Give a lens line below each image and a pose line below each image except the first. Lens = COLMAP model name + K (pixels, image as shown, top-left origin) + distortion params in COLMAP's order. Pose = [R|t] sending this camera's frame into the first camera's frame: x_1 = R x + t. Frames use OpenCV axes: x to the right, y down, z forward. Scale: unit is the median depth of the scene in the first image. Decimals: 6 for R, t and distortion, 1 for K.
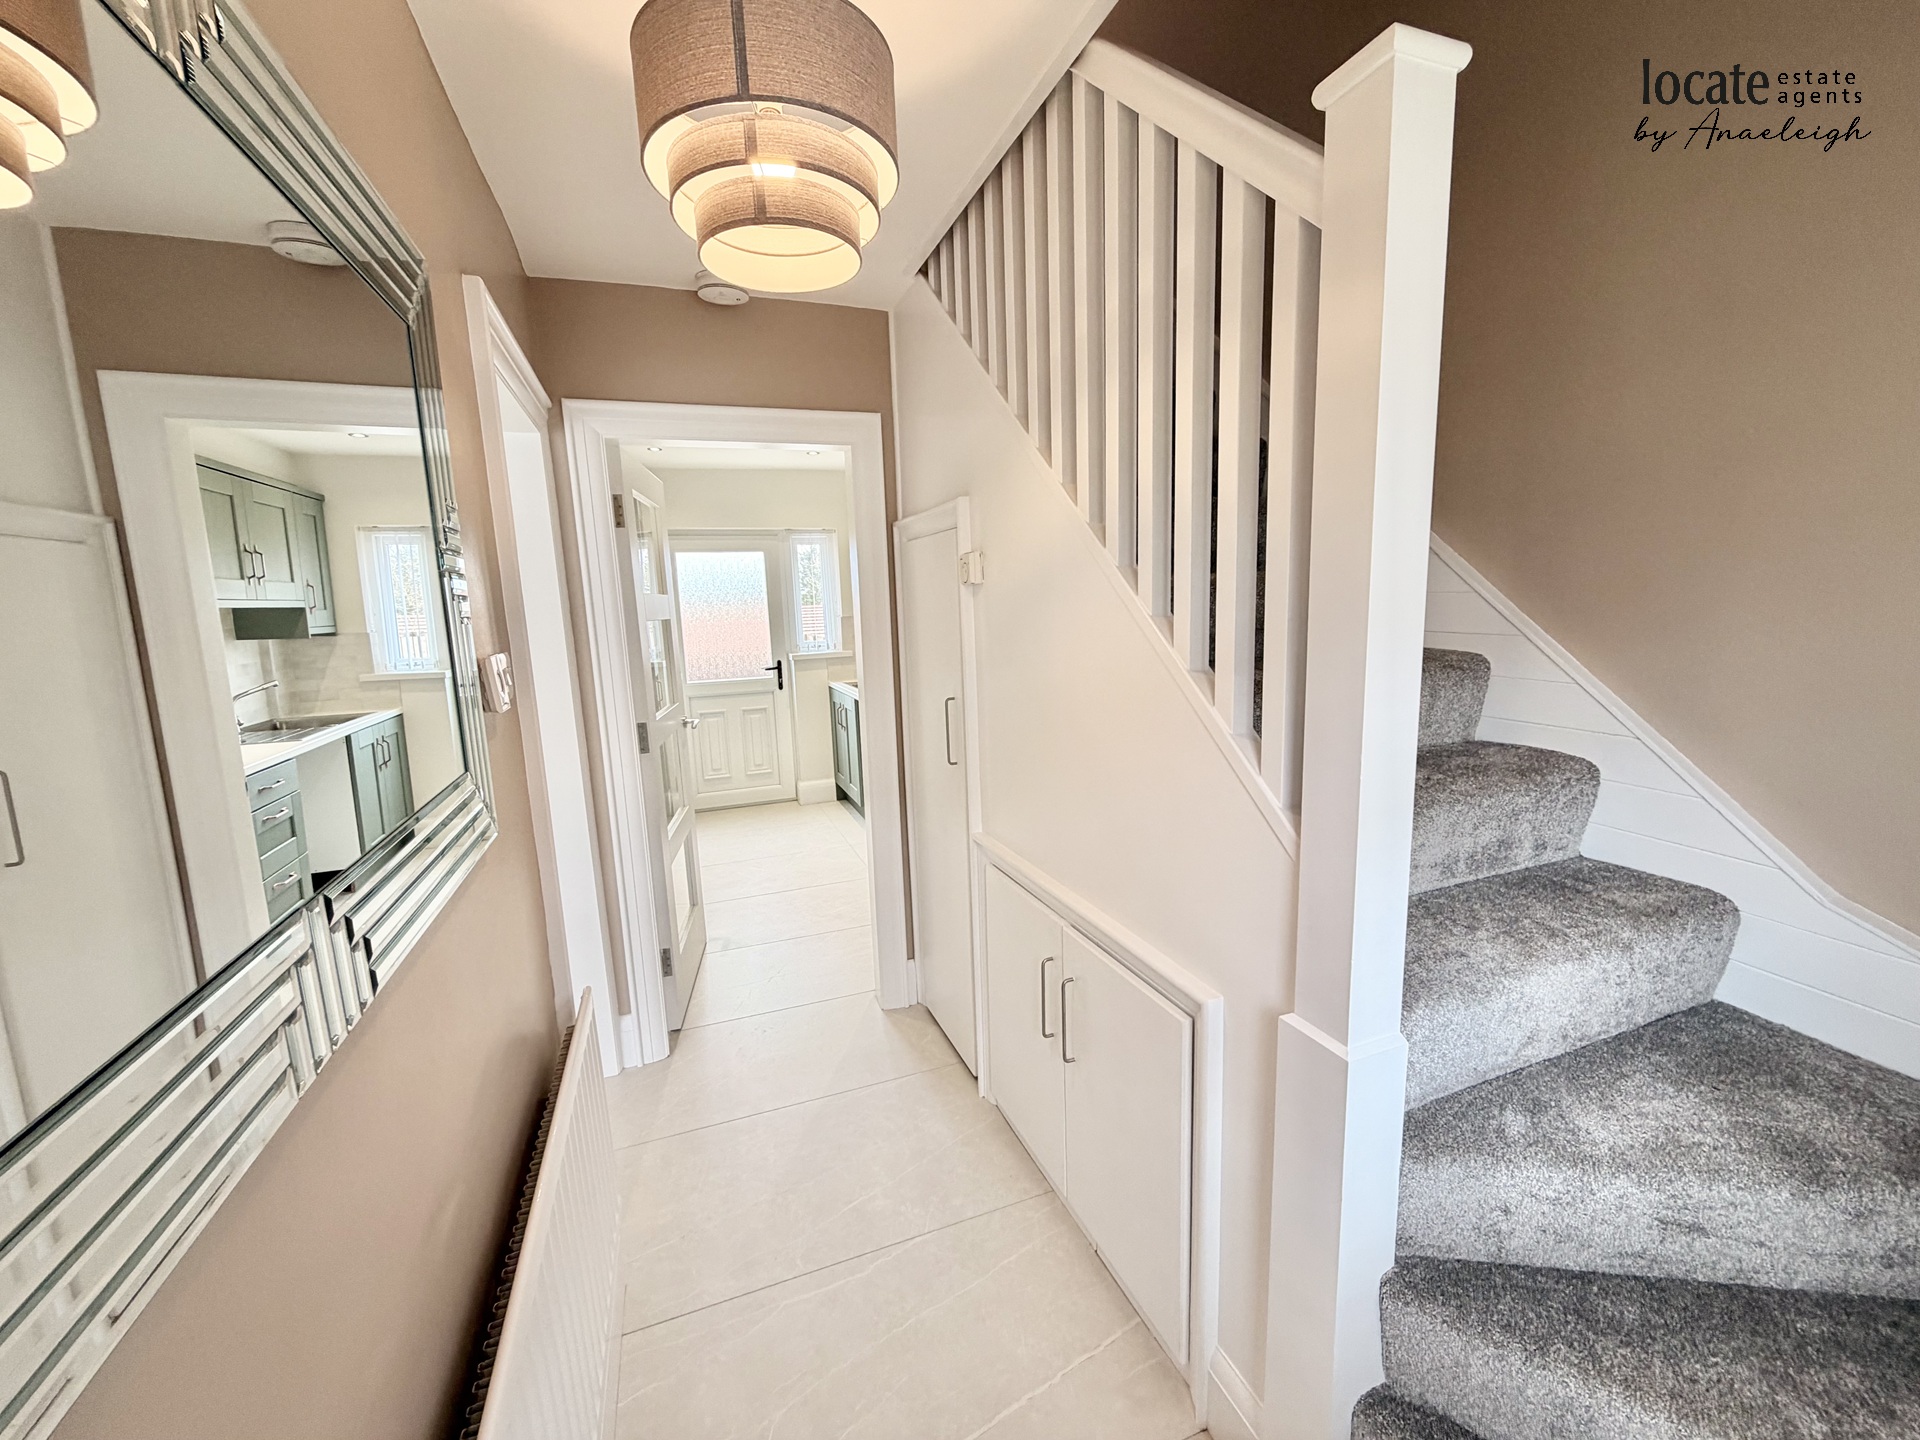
lens RADIAL K [[766.0, 0, 950.2], [0, 766.0, 717.2], [0, 0, 1]] dist [-0.001857, 0.000100]
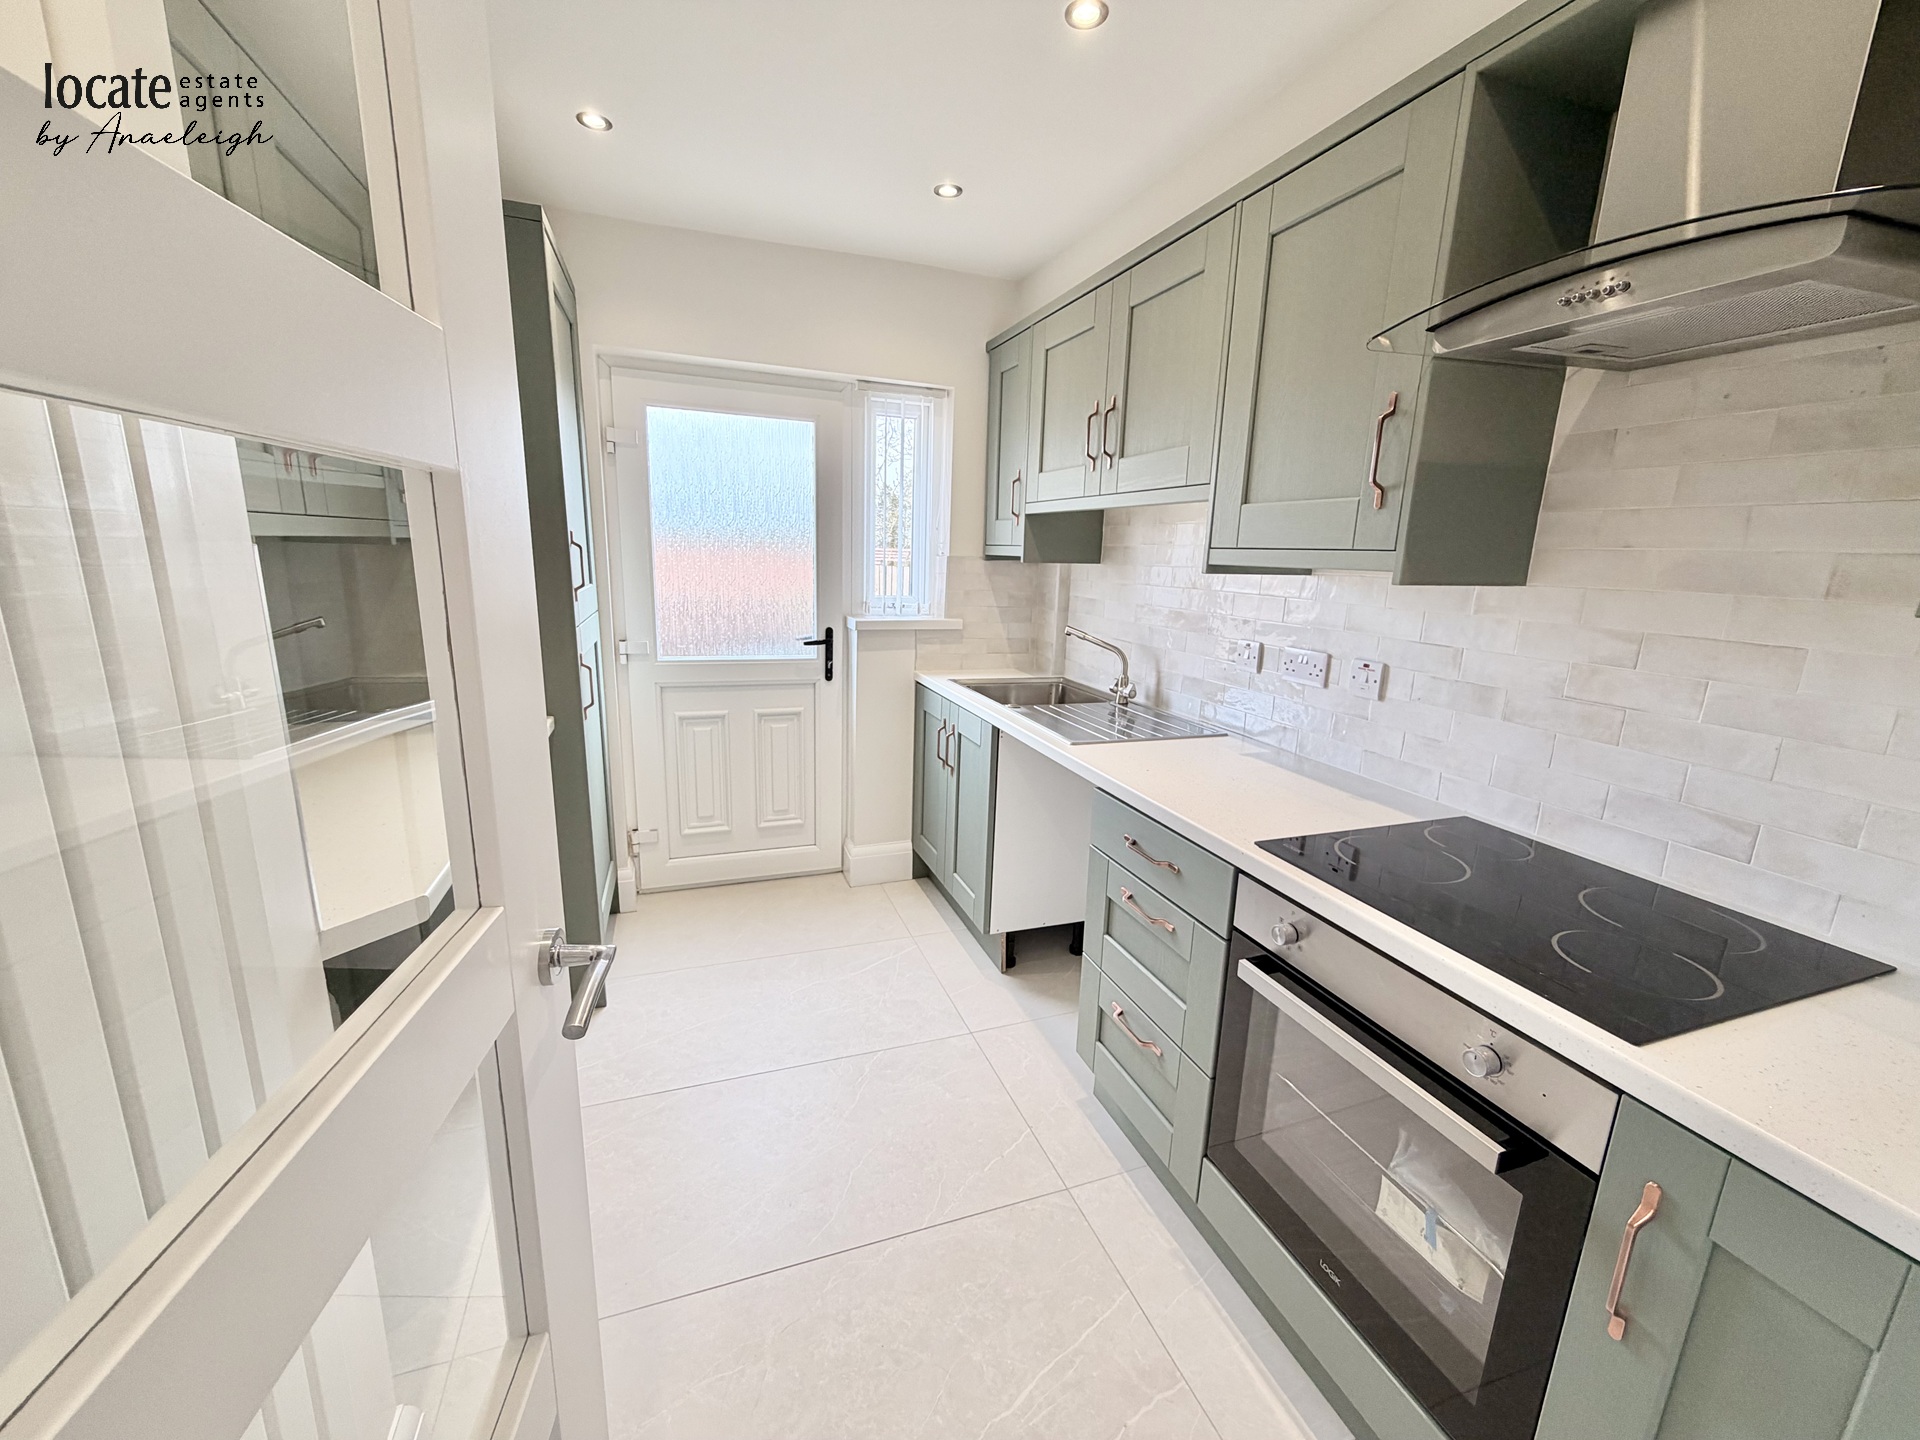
lens RADIAL K [[766.0, 0, 953.0], [0, 766.0, 719.2], [0, 0, 1]] dist [-0.001857, 0.000100]
pose [[0.997345, 0.072819, 0.000794, -0.129970], [-0.072743, 0.995689, 0.057549, -0.046886], [0.003400, -0.057454, 0.998342, 0.446432]]
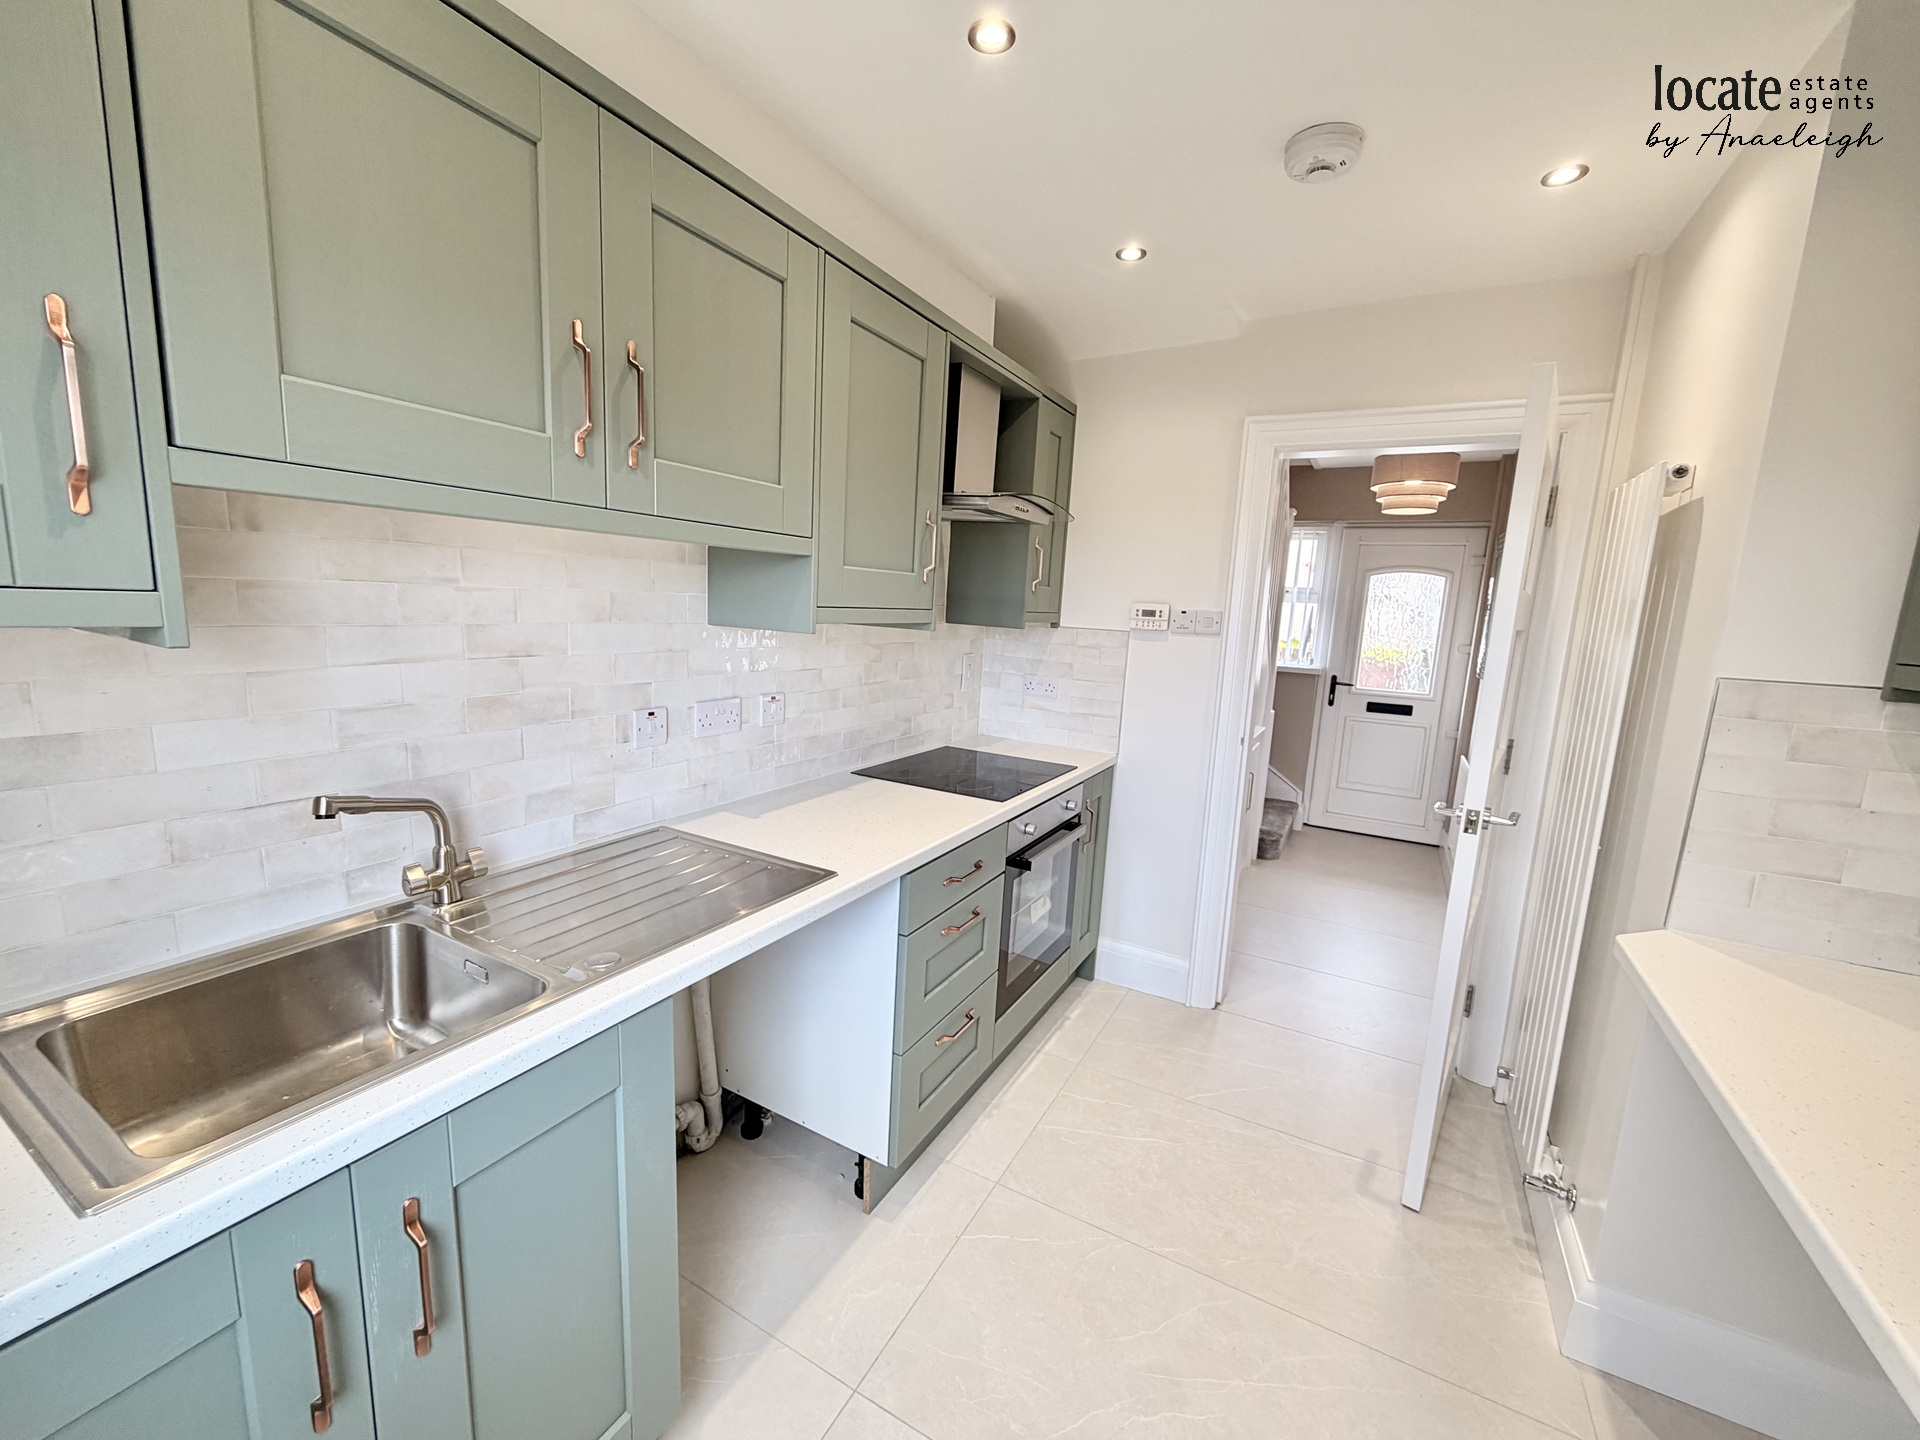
lens RADIAL K [[766.0, 0, 951.0], [0, 766.0, 724.1], [0, 0, 1]] dist [-0.001857, 0.000100]
pose [[-0.643593, -0.108030, 0.757706, -0.333926], [0.104622, 0.968278, 0.226919, -0.143104], [-0.758184, 0.225316, -0.611874, 1.033361]]
